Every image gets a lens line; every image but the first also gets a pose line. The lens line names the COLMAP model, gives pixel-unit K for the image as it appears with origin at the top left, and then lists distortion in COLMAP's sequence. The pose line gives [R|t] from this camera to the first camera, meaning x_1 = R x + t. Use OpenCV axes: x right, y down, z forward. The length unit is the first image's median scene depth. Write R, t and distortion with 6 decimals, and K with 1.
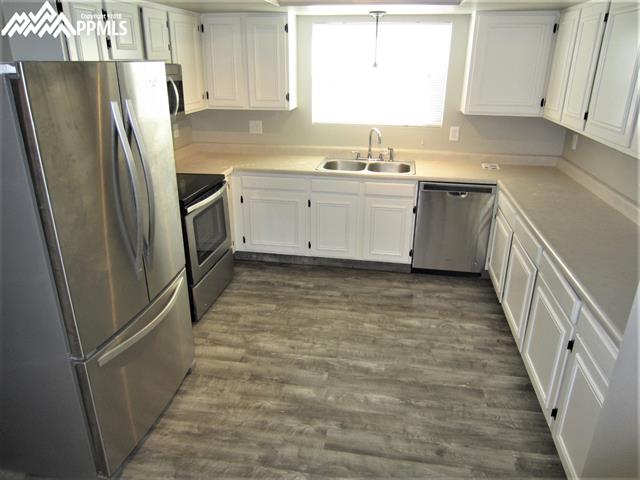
lens RADIAL K [[455.6, 0, 321.1], [0, 455.6, 239.2], [0, 0, 1]] dist [-0.028629, 0.009166]
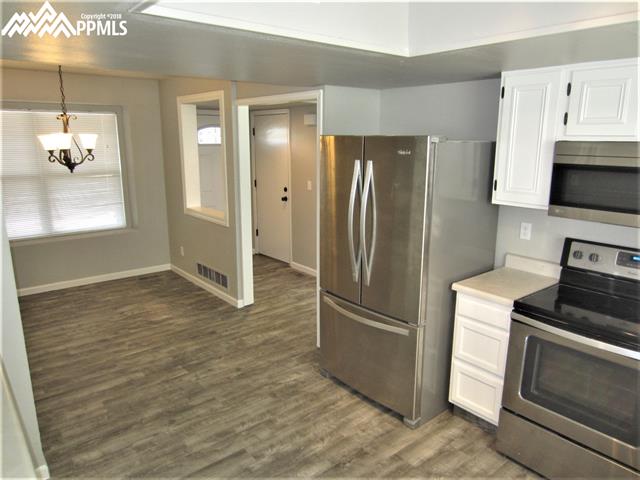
lens RADIAL K [[455.6, 0, 320.5], [0, 455.6, 240.5], [0, 0, 1]] dist [-0.028629, 0.009166]
pose [[-0.653404, 0.155497, -0.740867, 0.616151], [-0.280736, 0.859116, 0.427909, -0.520383], [0.703029, 0.487586, -0.517696, 1.382846]]
